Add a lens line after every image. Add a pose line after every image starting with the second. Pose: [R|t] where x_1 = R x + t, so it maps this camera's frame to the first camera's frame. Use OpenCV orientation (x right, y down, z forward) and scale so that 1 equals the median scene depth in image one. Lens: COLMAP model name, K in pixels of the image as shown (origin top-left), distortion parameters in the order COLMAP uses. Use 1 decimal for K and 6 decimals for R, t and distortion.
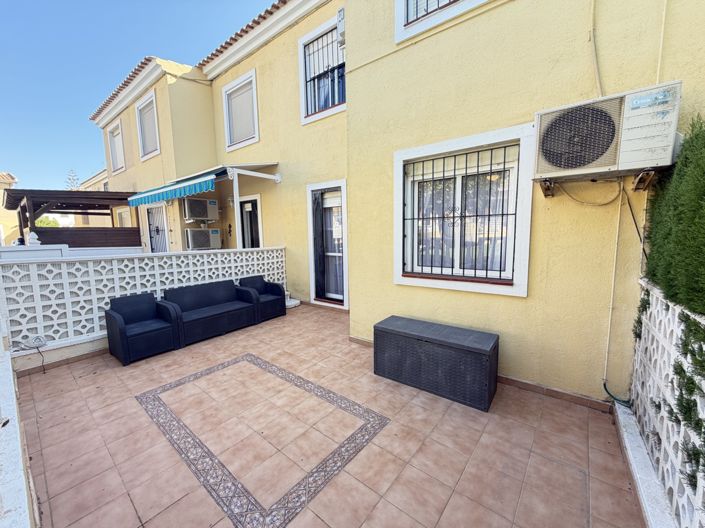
lens RADIAL K [[282.2, 0, 351.3], [0, 282.2, 265.1], [0, 0, 1]] dist [0.002367, 0.000064]
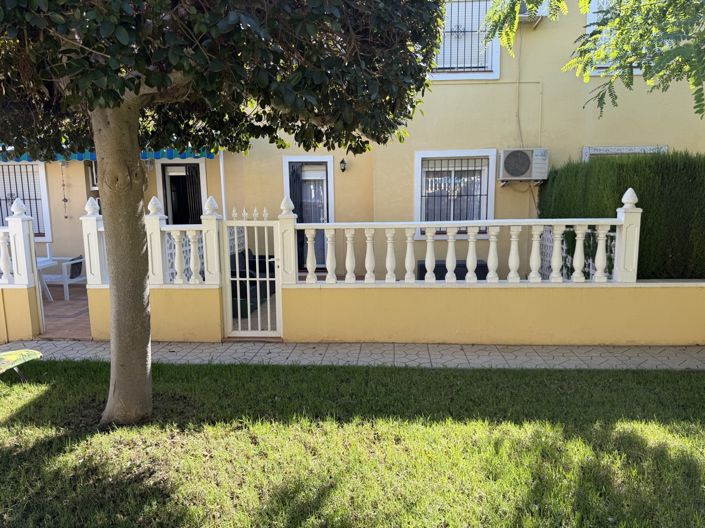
lens RADIAL K [[566.9, 0, 352.5], [0, 566.9, 264.0], [0, 0, 1]] dist [0.151234, 0.000449]
pose [[0.828743, -0.043808, 0.557912, -2.153978], [0.055205, 0.998469, -0.003602, 0.223902], [-0.556900, 0.033785, 0.829892, -1.537113]]
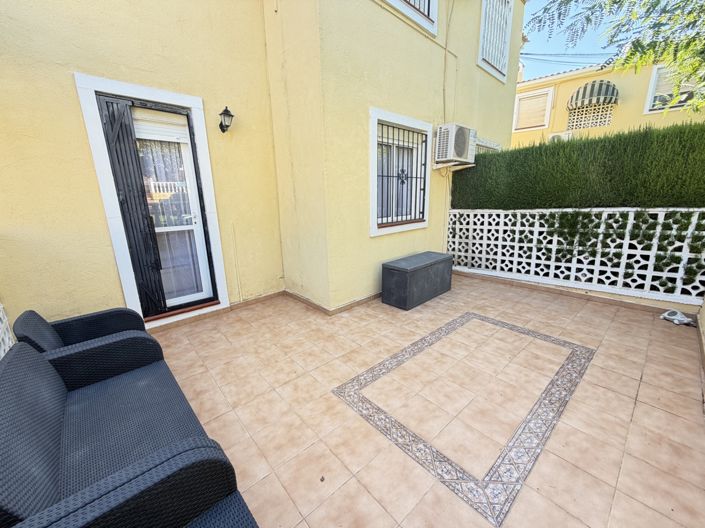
lens RADIAL K [[282.2, 0, 351.3], [0, 282.2, 265.1], [0, 0, 1]] dist [0.002367, 0.000064]
pose [[0.154536, -0.222172, 0.962683, -1.123781], [0.129305, 0.970555, 0.203232, -0.071343], [-0.979489, 0.093073, 0.178713, 1.087392]]
